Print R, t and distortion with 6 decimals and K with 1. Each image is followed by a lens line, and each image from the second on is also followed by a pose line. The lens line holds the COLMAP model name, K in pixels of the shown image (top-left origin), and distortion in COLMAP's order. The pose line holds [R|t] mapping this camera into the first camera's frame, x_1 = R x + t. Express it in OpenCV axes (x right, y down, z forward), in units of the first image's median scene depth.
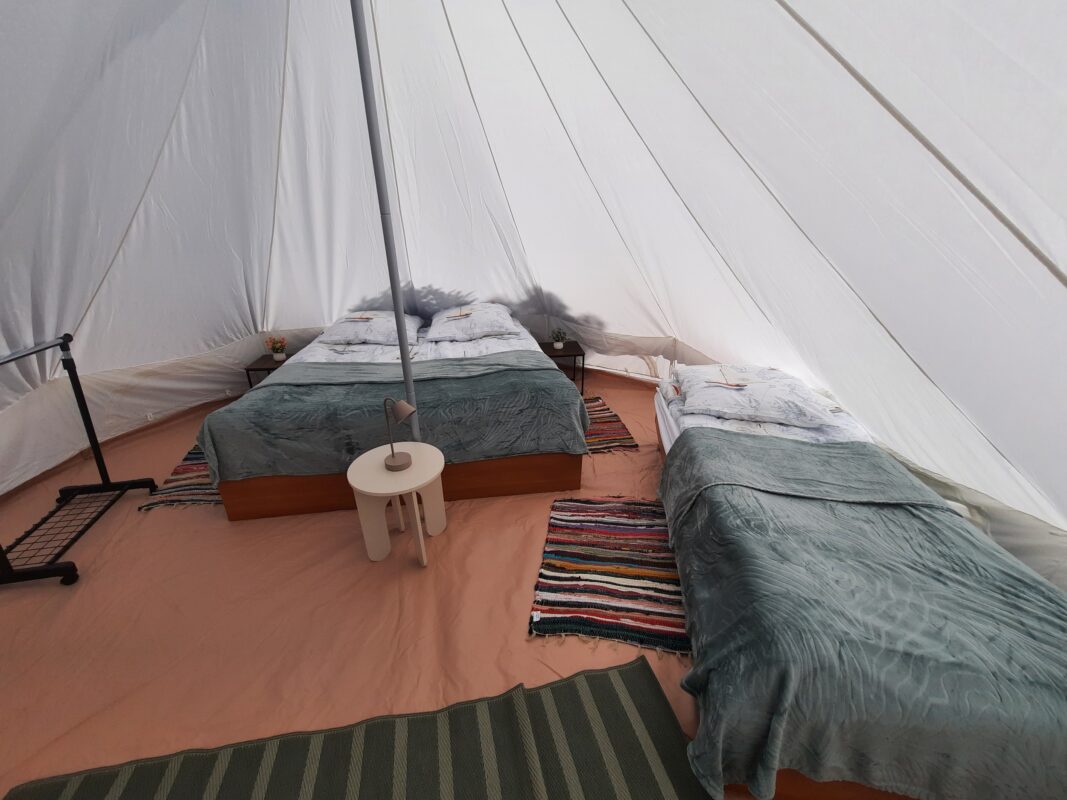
lens RADIAL K [[429.6, 0, 533.5], [0, 429.6, 400.0], [0, 0, 1]] dist [-0.018771, 0.000373]
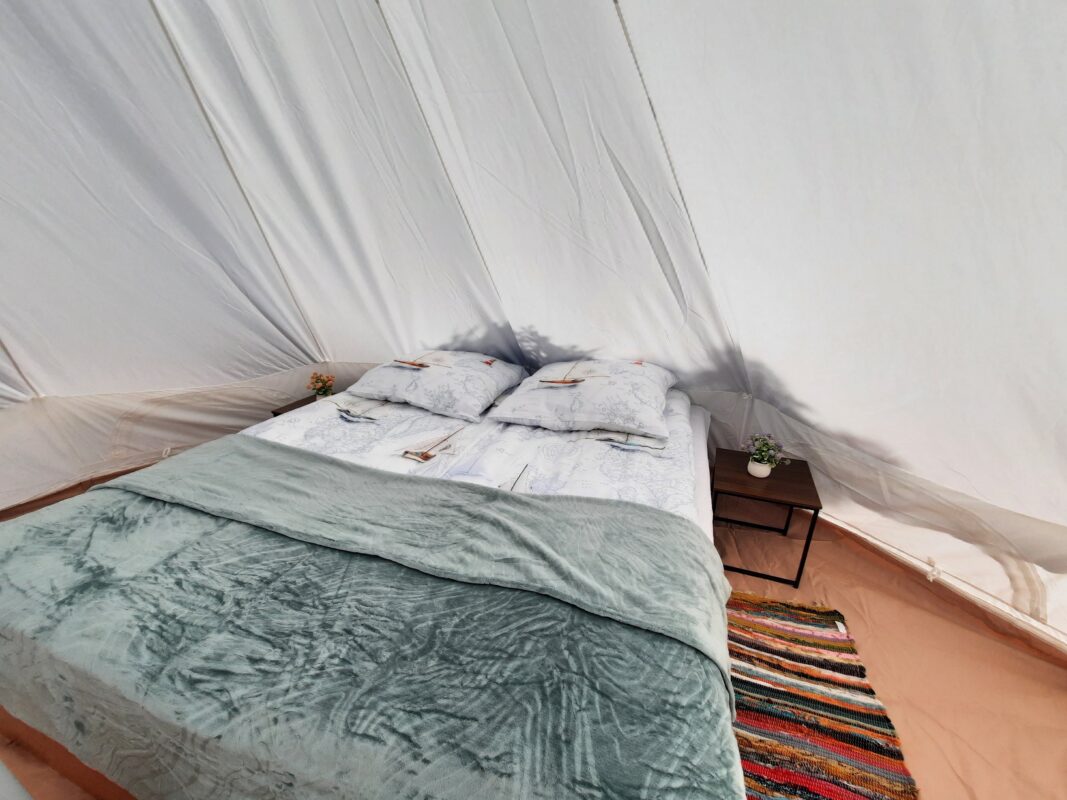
lens RADIAL K [[421.6, 0, 532.5], [0, 421.6, 404.5], [0, 0, 1]] dist [-0.009021, 0.000142]
pose [[0.873043, 0.178328, -0.453867, 0.063800], [-0.192224, 0.981224, 0.015775, -0.261048], [0.448159, 0.073471, 0.890930, 0.790889]]
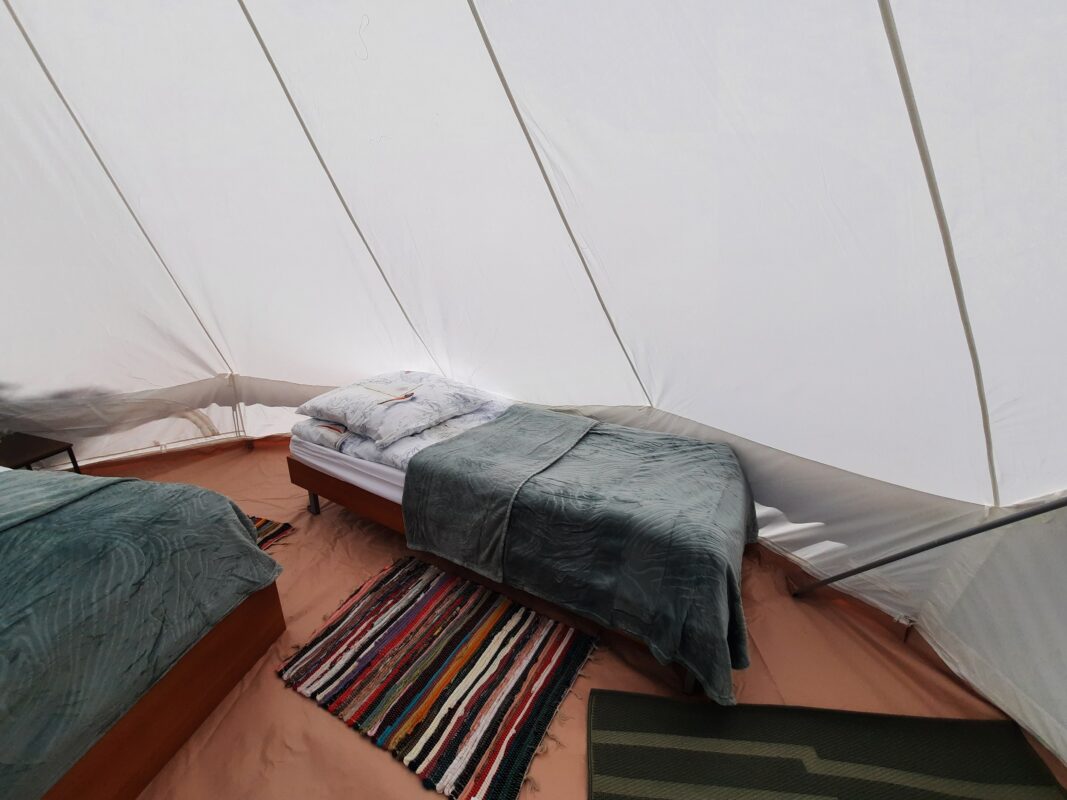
lens RADIAL K [[423.4, 0, 545.8], [0, 423.4, 398.8], [0, 0, 1]] dist [-0.019940, -0.000009]
pose [[0.314848, -0.305480, 0.898639, -0.241831], [0.328429, 0.923367, 0.198817, -0.110375], [-0.890508, 0.232542, 0.391049, 0.380297]]
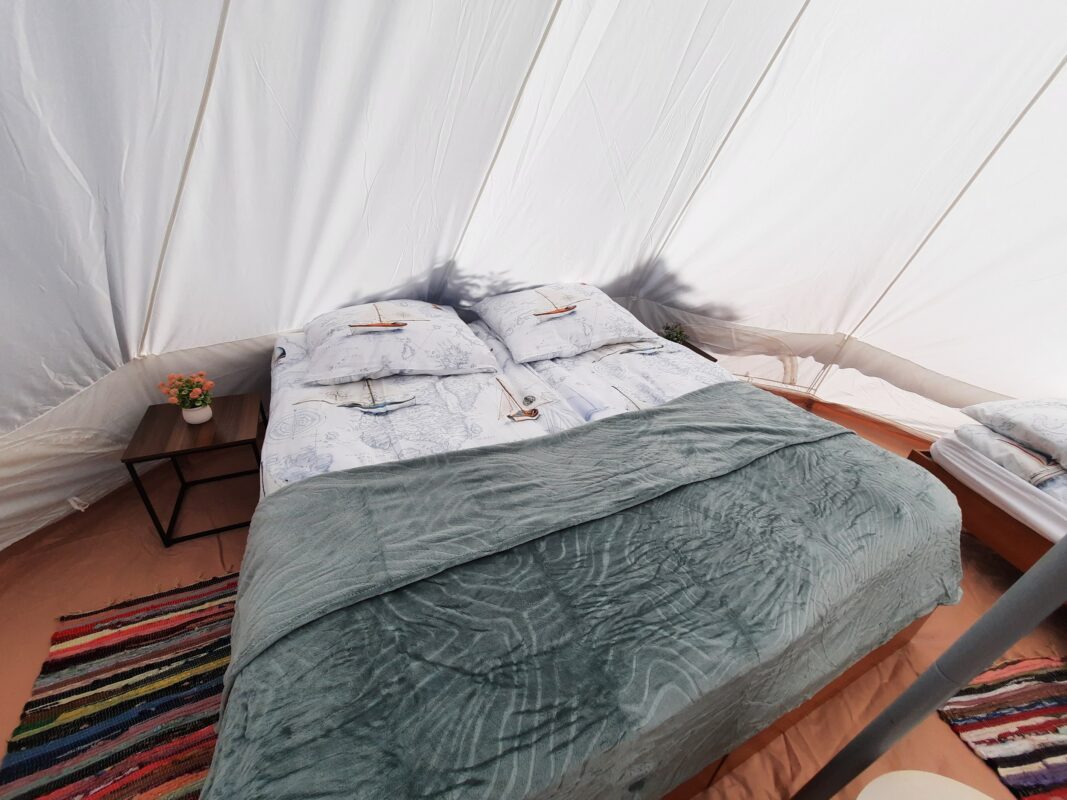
lens RADIAL K [[429.6, 0, 533.5], [0, 429.6, 400.0], [0, 0, 1]] dist [-0.018771, 0.000373]
pose [[0.960086, -0.084265, 0.266710, -0.558629], [0.052501, 0.990883, 0.124074, -0.234578], [-0.274733, -0.105119, 0.955757, 0.703289]]
